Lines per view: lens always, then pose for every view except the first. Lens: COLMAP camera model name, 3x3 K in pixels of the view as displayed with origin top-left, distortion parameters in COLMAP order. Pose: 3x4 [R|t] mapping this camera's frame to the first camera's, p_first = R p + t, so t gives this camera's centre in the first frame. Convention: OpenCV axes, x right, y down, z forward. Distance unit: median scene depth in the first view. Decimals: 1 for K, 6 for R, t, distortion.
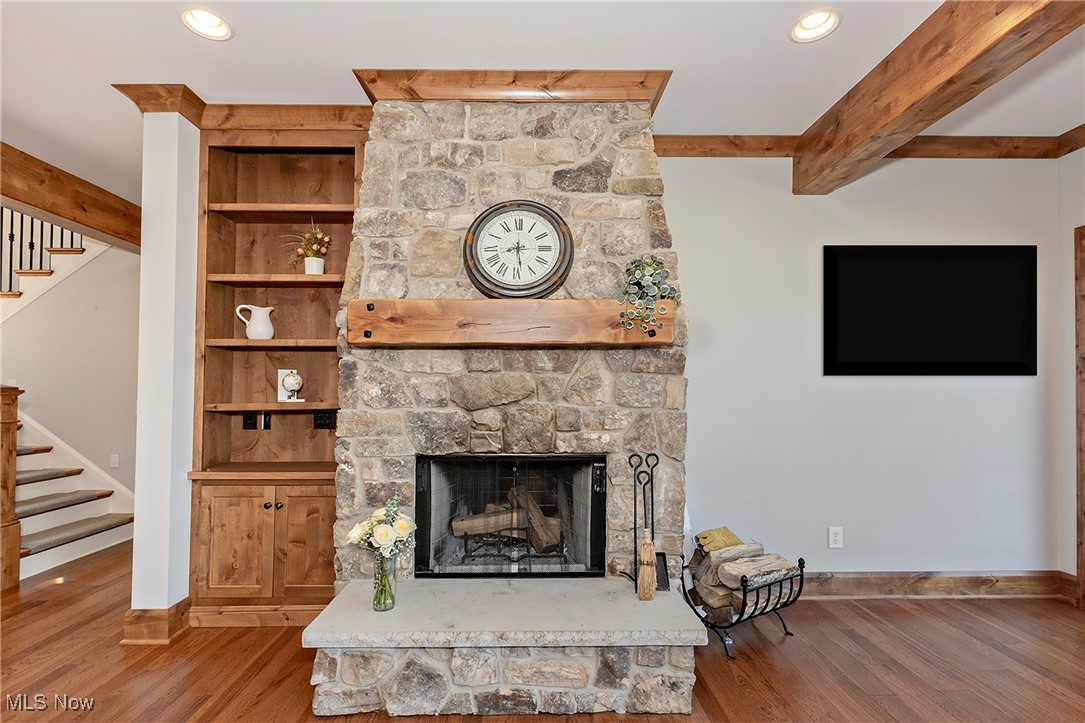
lens RADIAL K [[465.4, 0, 518.9], [0, 465.4, 379.6], [0, 0, 1]] dist [0.000276, 0.000170]
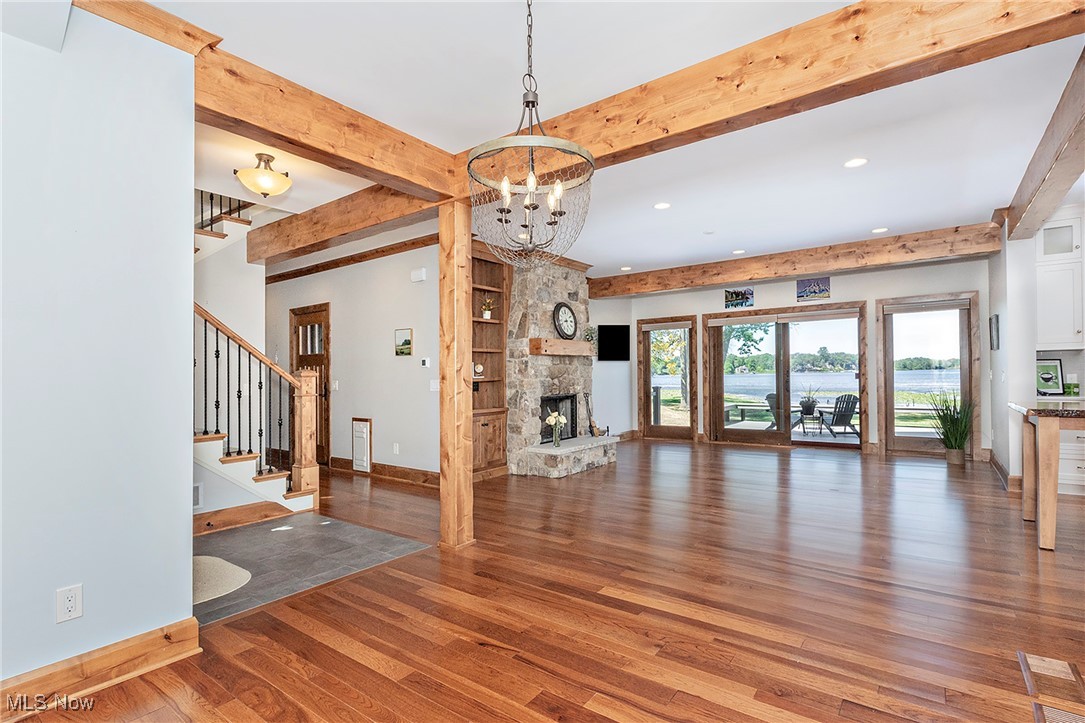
lens RADIAL K [[526.1, 0, 542.5], [0, 526.1, 361.5], [0, 0, 1]] dist [-0.000506, -0.000090]
pose [[0.590850, 0.012109, 0.806691, -2.571621], [-0.006514, 0.999926, -0.010239, -0.003467], [-0.806755, 0.000795, 0.590885, -0.739623]]
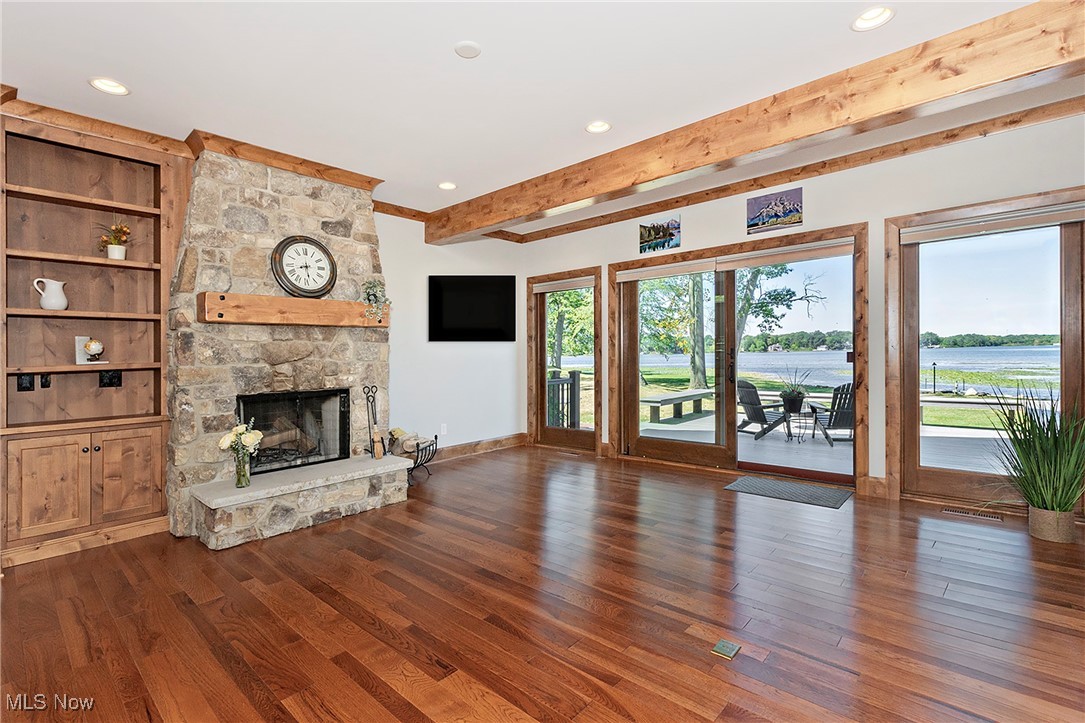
lens RADIAL K [[499.4, 0, 498.1], [0, 499.4, 353.4], [0, 0, 1]] dist [-0.004414, -0.000256]
pose [[0.695858, -0.010307, 0.718105, -0.785466], [-0.000684, 0.999887, 0.015013, 0.001824], [-0.718179, -0.010938, 0.695772, -0.717807]]
